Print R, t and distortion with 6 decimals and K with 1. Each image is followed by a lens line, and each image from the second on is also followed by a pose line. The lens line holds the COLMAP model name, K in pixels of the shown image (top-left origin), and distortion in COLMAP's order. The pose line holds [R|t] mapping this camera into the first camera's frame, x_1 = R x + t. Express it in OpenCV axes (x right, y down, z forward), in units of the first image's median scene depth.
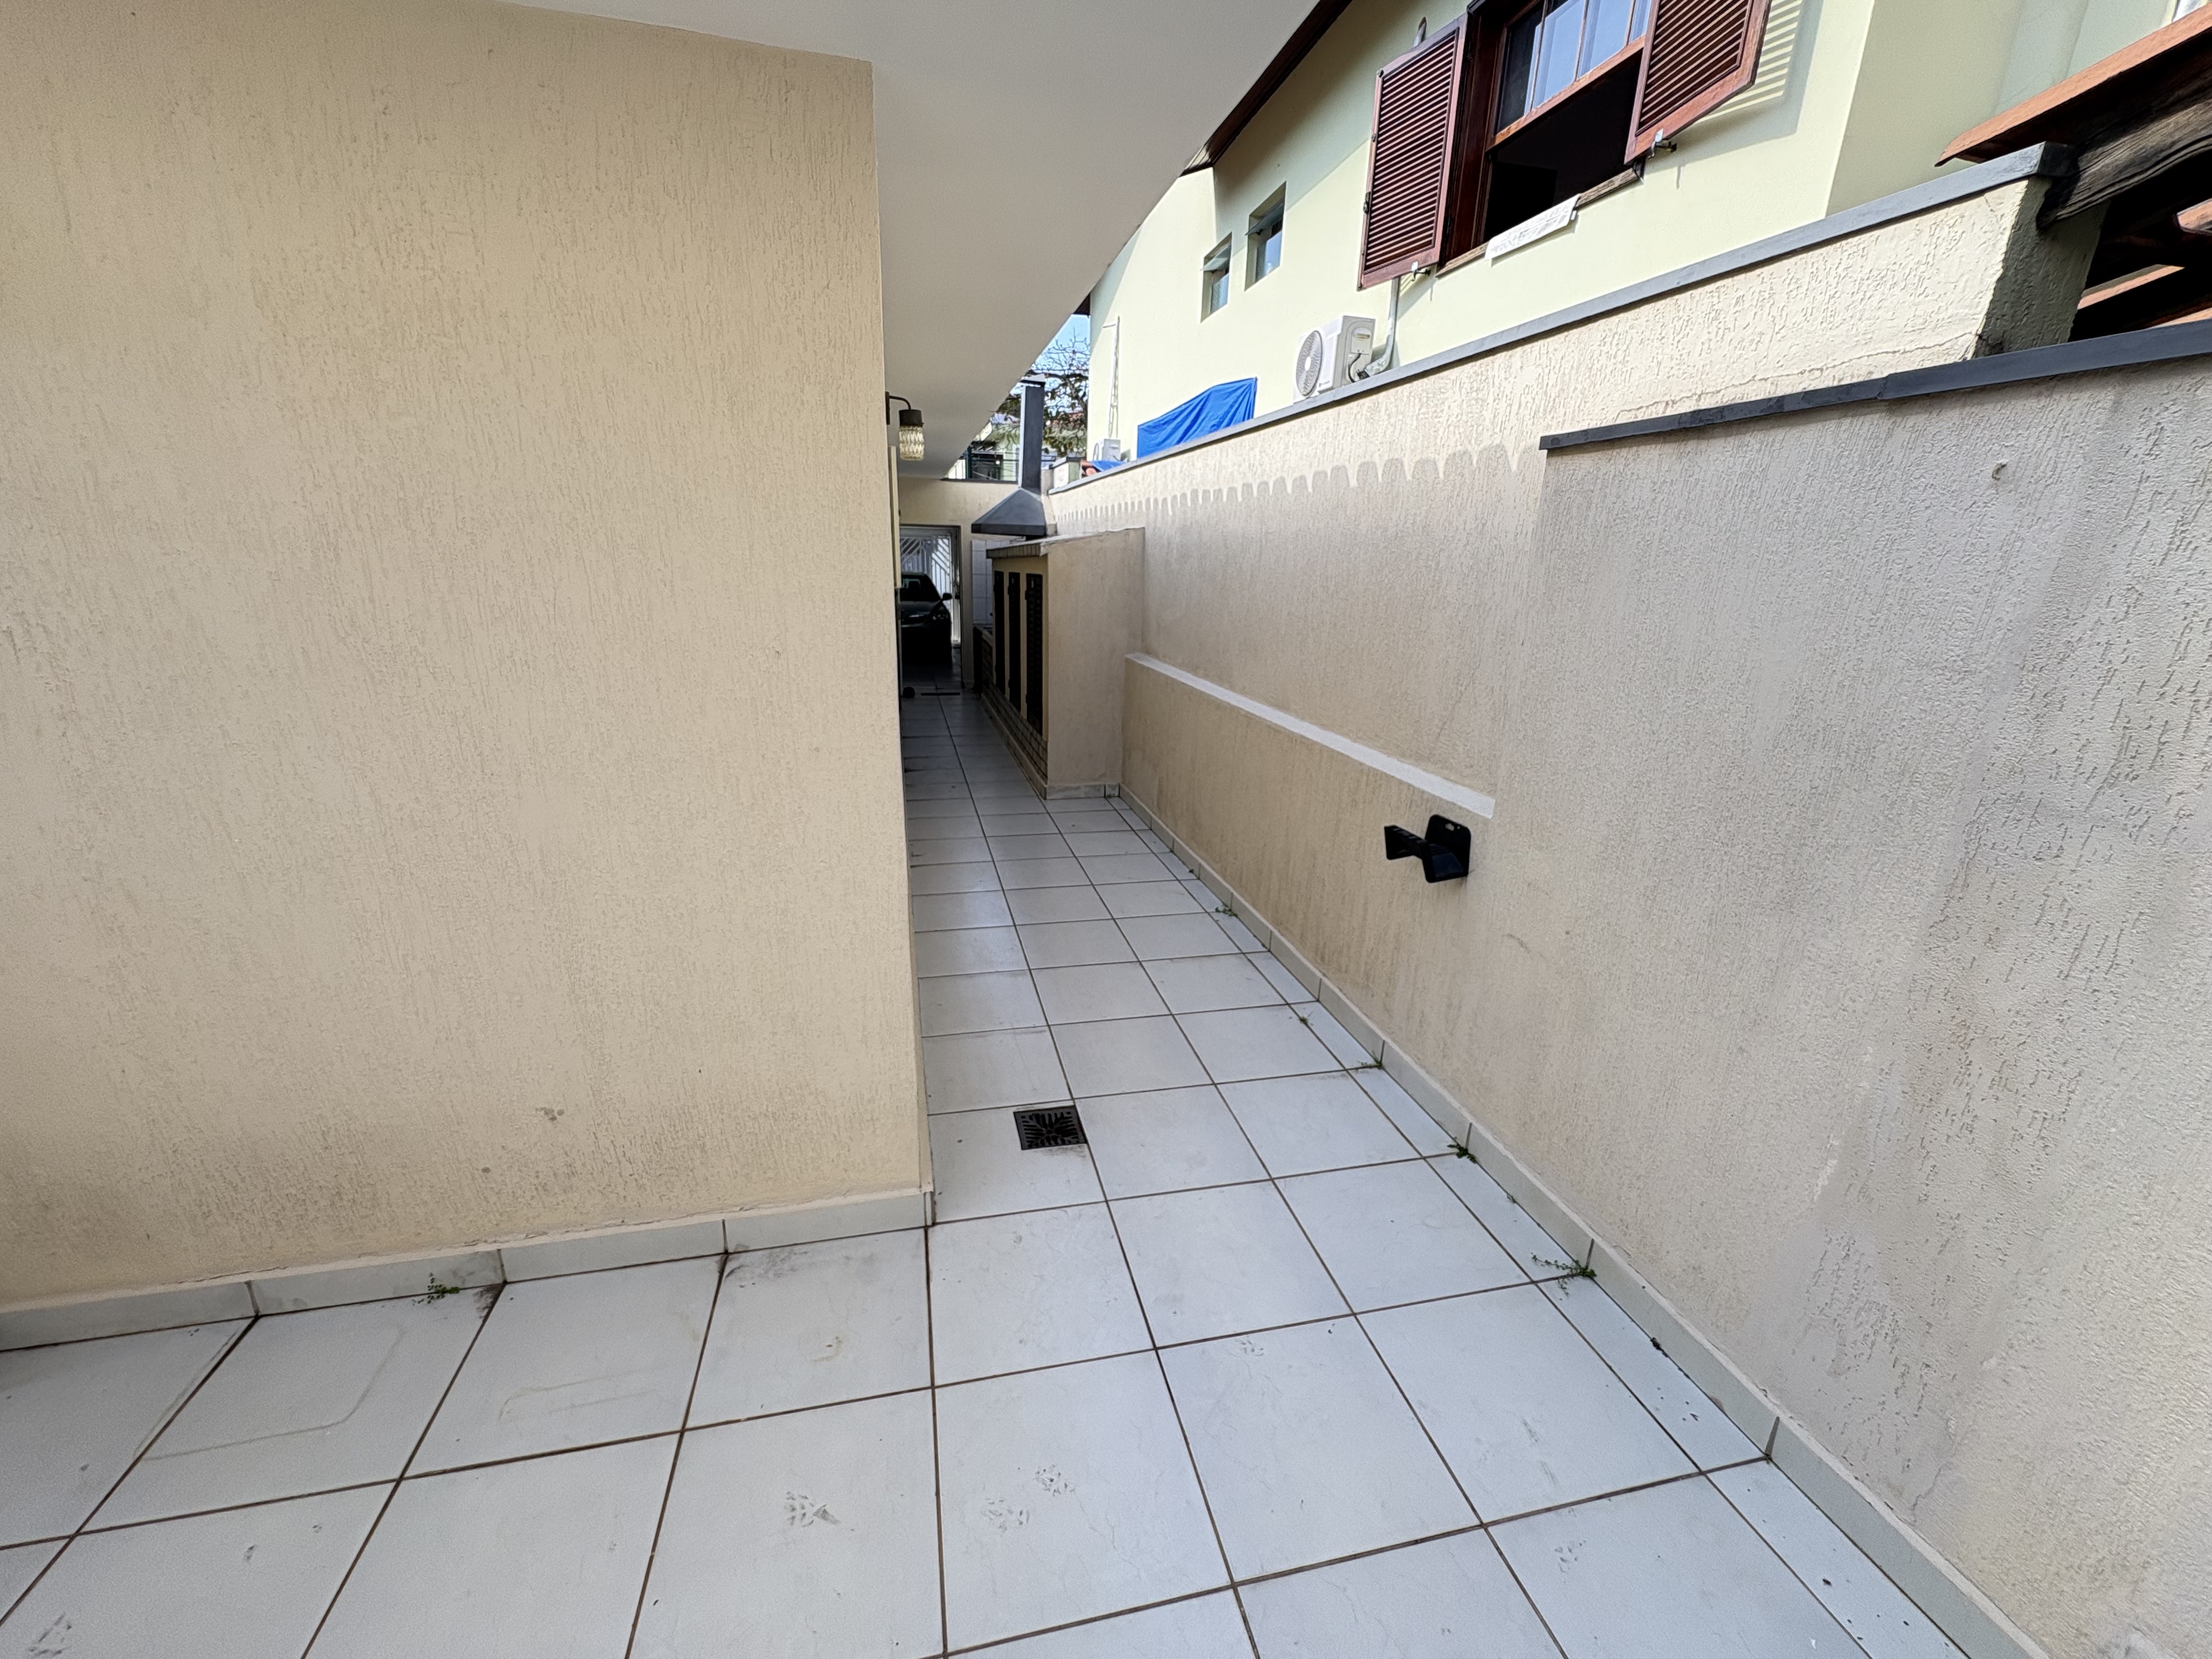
lens RADIAL K [[879.9, 0, 1105.9], [0, 879.9, 834.5], [0, 0, 1]] dist [0.000557, 0.000575]
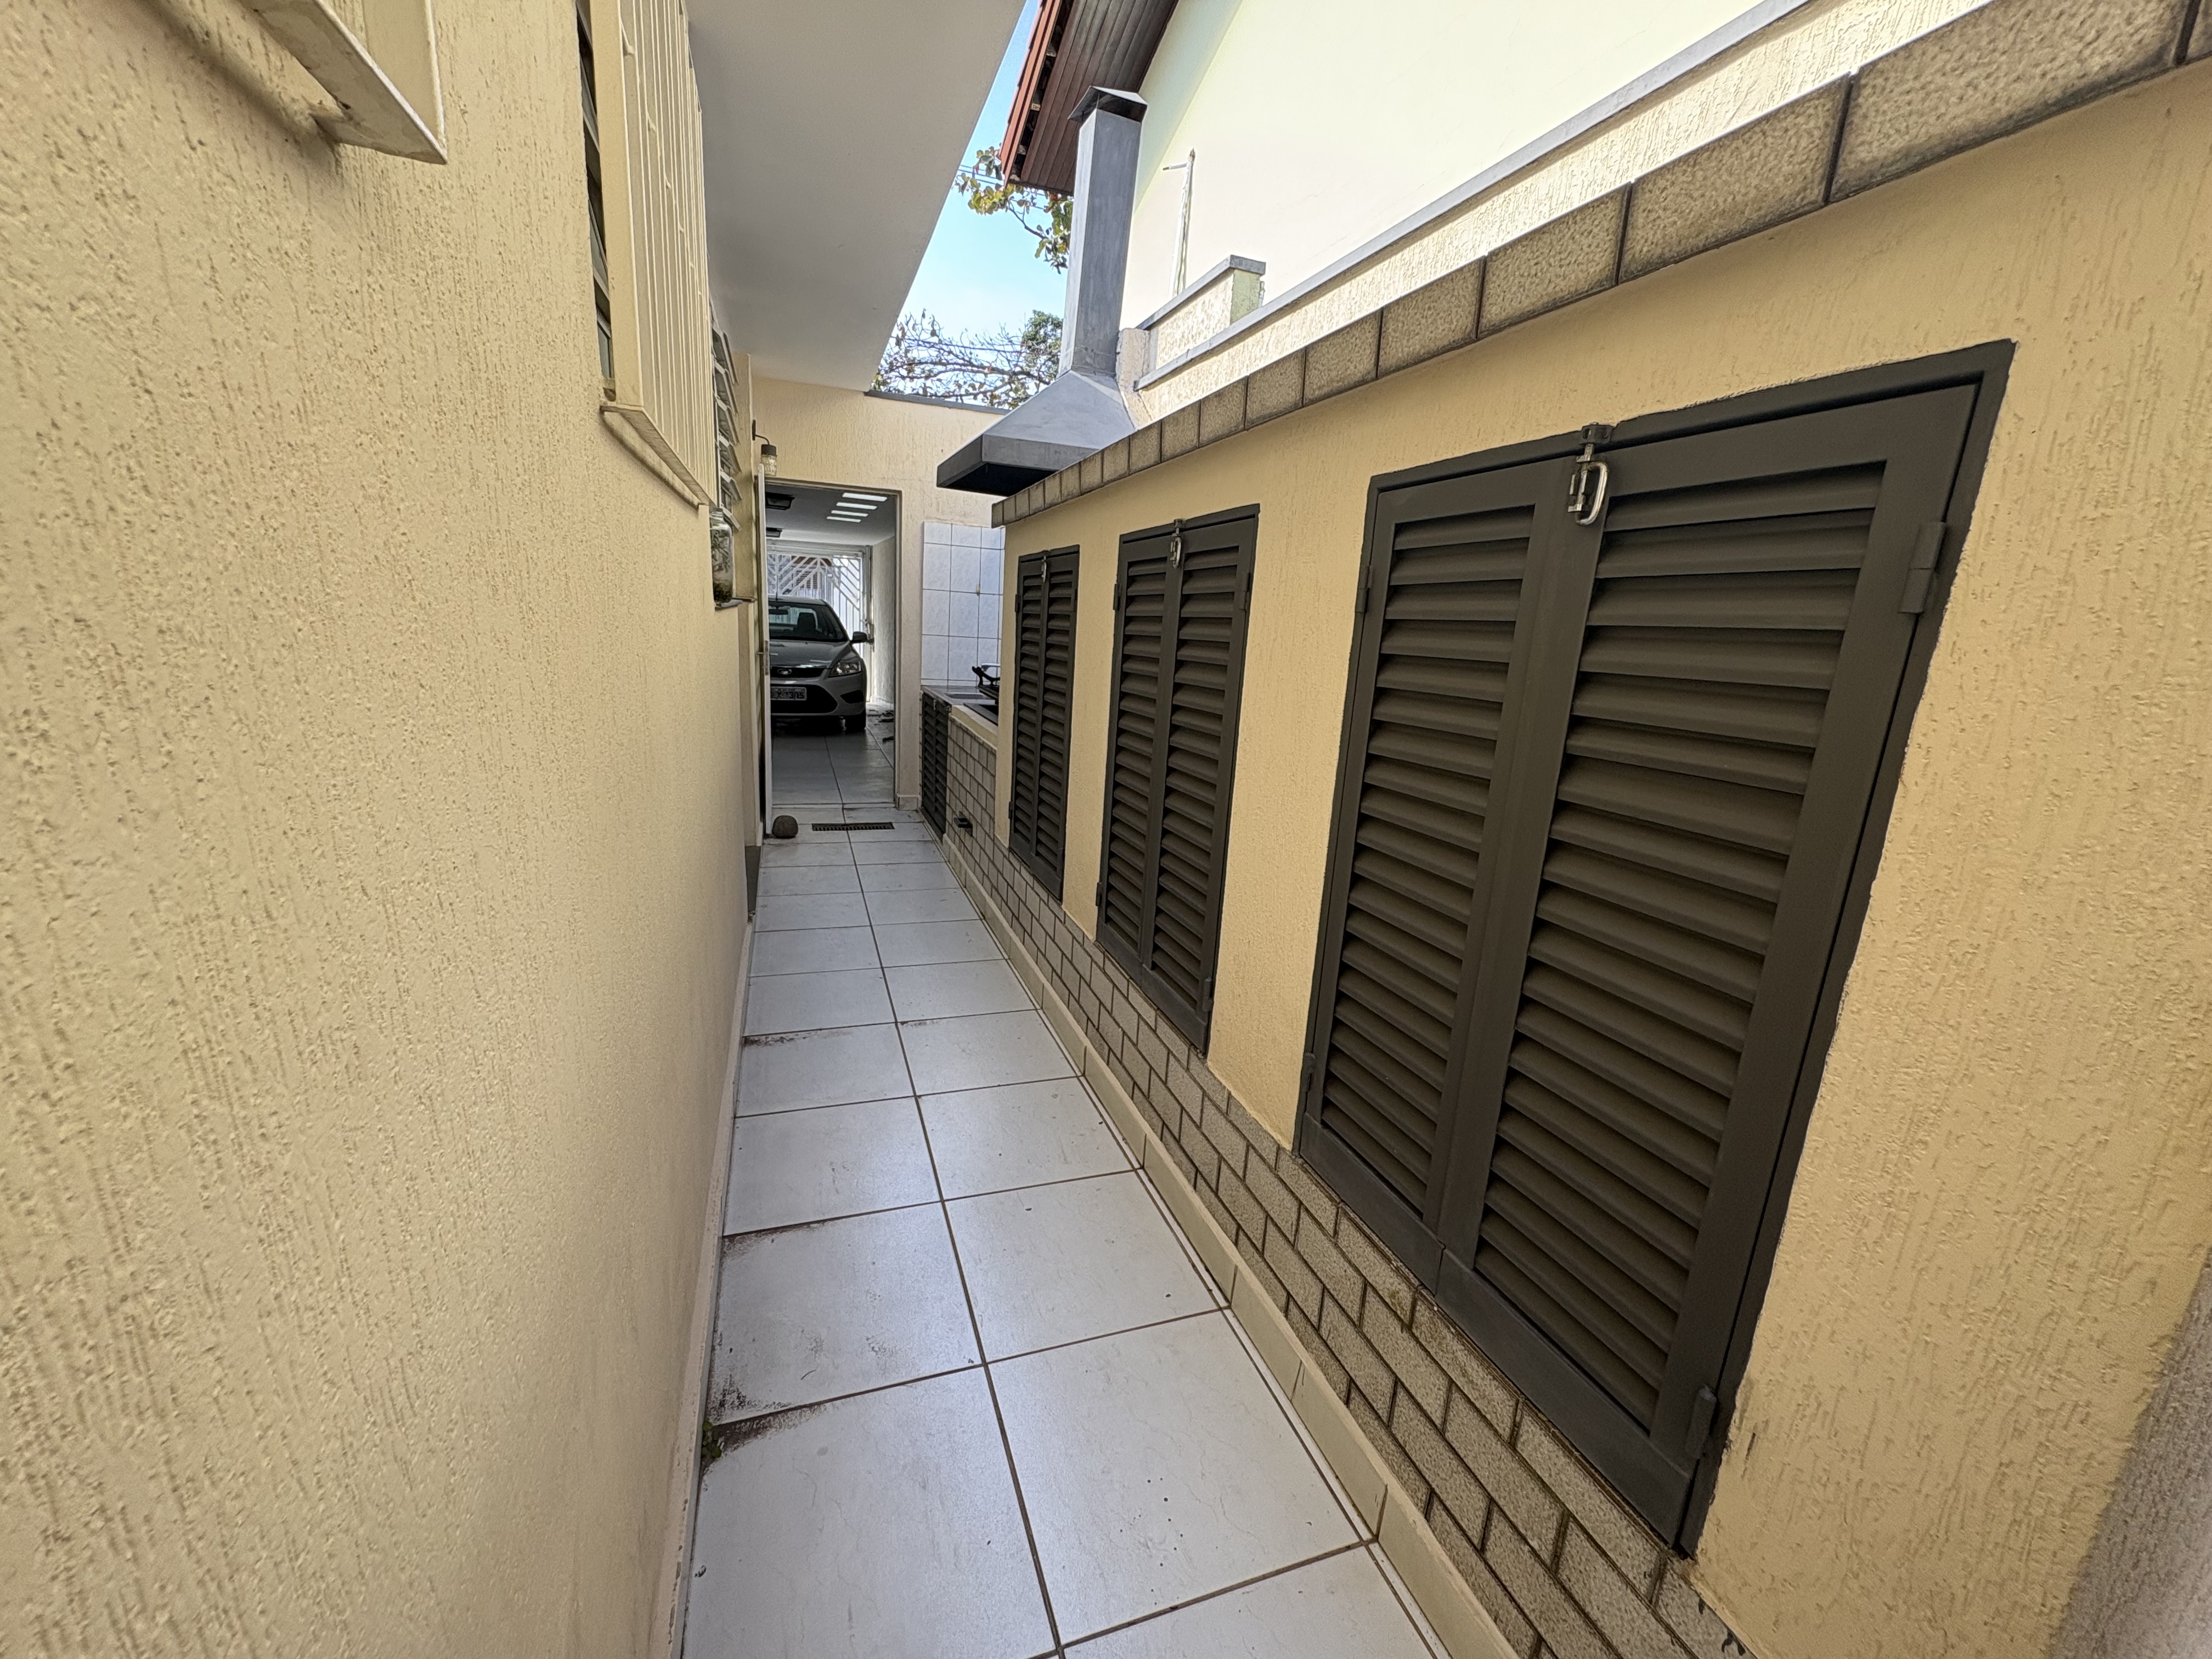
lens RADIAL K [[879.9, 0, 1105.9], [0, 879.9, 834.5], [0, 0, 1]] dist [0.000557, 0.000575]
pose [[0.993518, 0.008376, 0.113362, -0.085622], [-0.001392, 0.998103, -0.061551, -0.102862], [-0.113663, 0.060995, 0.991645, 0.410637]]
